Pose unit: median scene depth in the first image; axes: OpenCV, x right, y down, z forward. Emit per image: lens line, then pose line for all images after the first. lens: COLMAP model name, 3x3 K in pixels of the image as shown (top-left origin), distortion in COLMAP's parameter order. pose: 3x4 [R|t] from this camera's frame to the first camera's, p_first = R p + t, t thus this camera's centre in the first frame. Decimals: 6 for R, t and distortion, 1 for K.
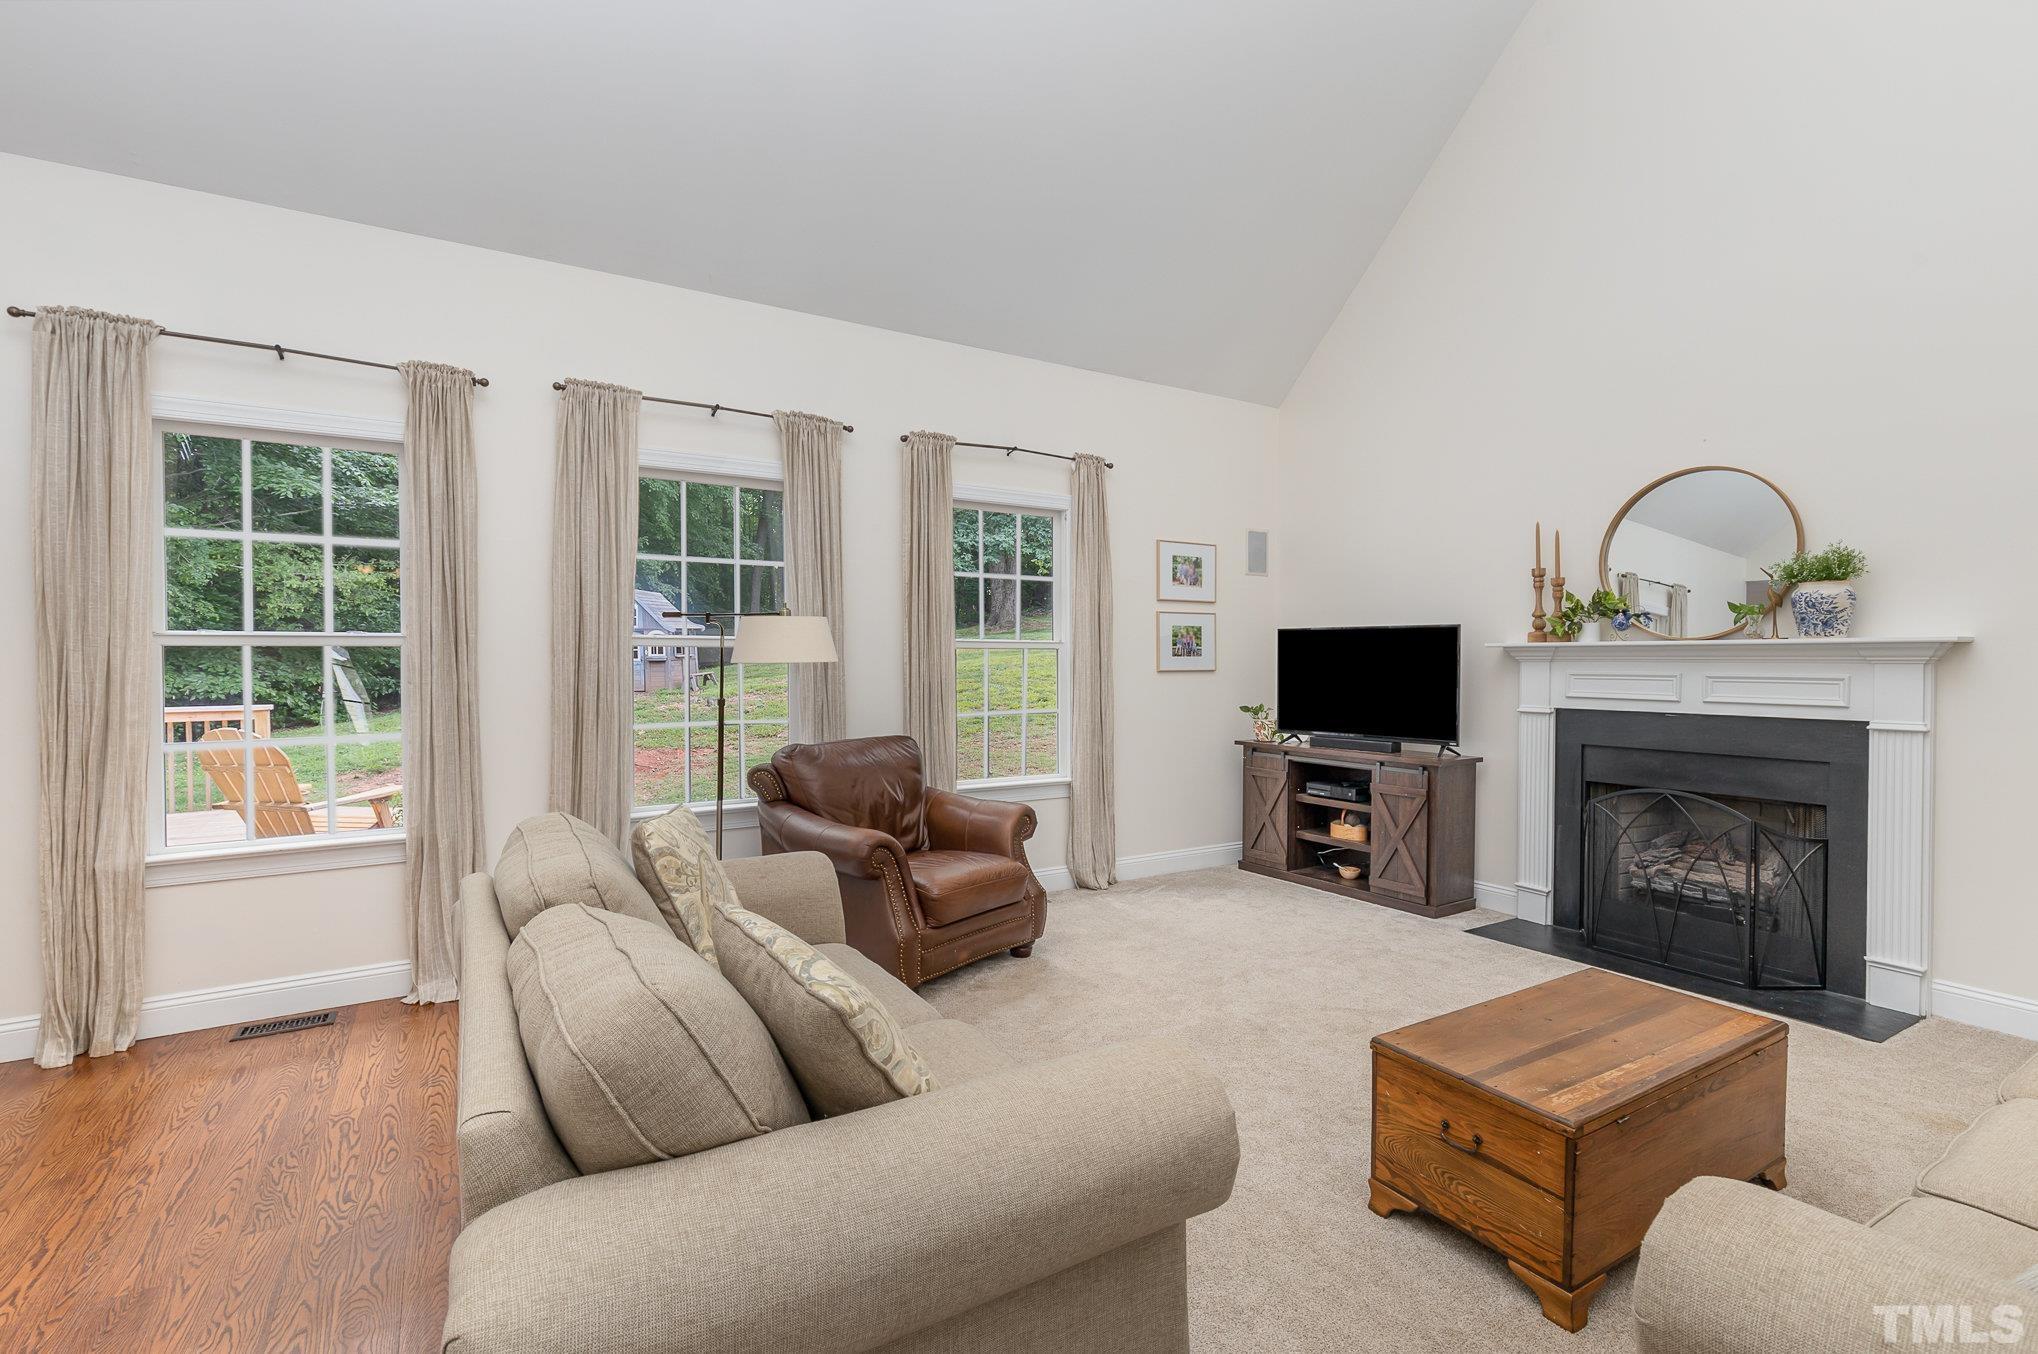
lens RADIAL K [[923.4, 0, 1016.9], [0, 923.4, 673.5], [0, 0, 1]] dist [0.008284, -0.000976]
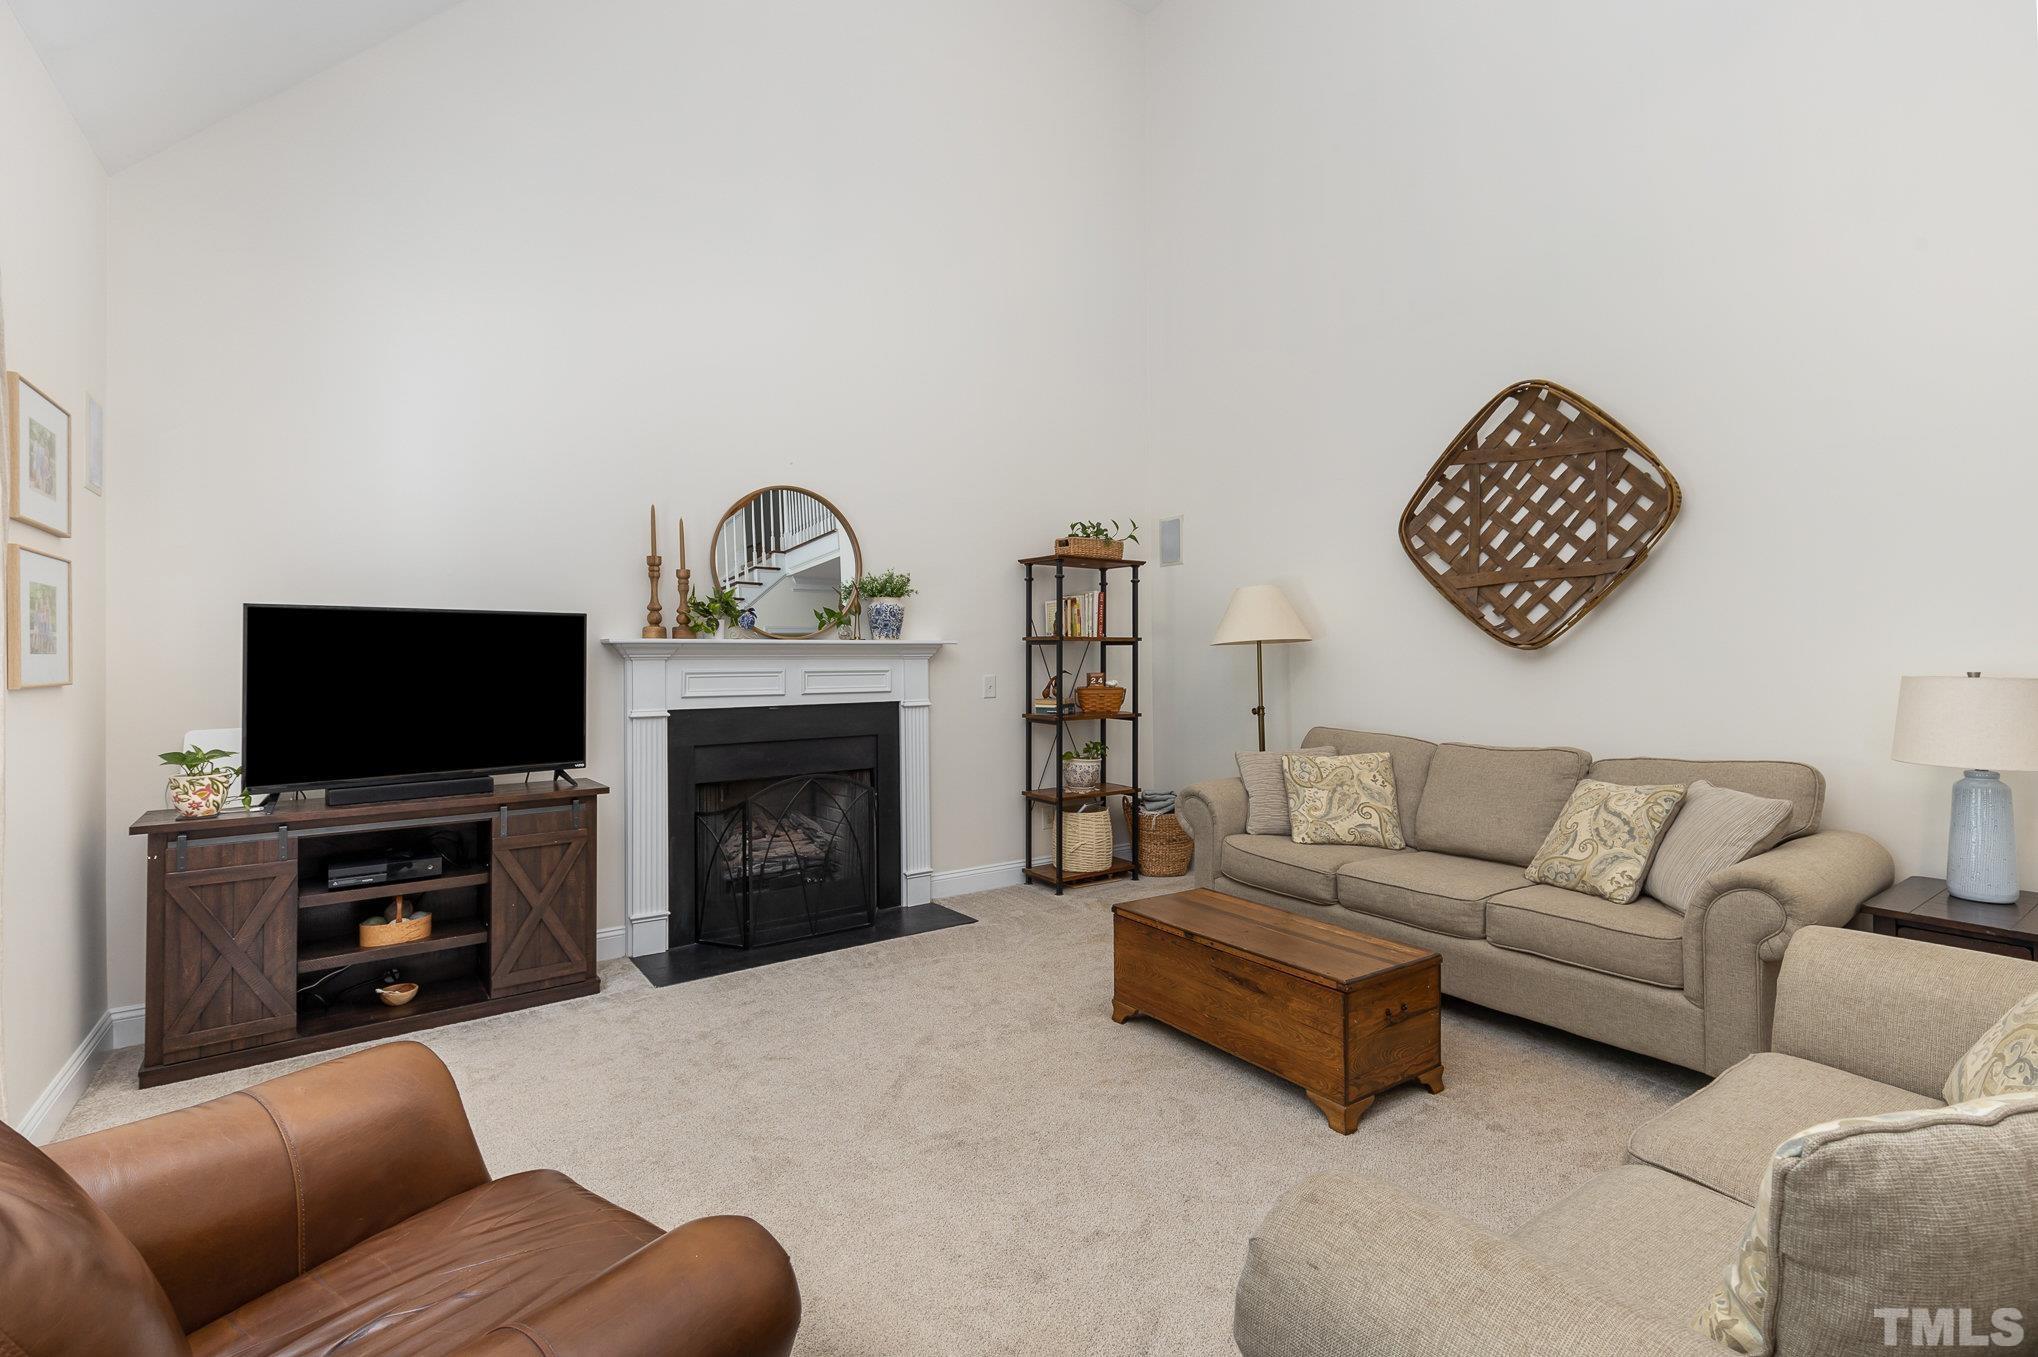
lens RADIAL K [[923.4, 0, 1042.5], [0, 923.4, 635.1], [0, 0, 1]] dist [0.008284, -0.000976]
pose [[-0.066956, 0.016957, 0.997612, -0.362644], [0.018703, 0.999701, -0.015737, -0.015797], [-0.997581, 0.017604, -0.067253, 0.692643]]
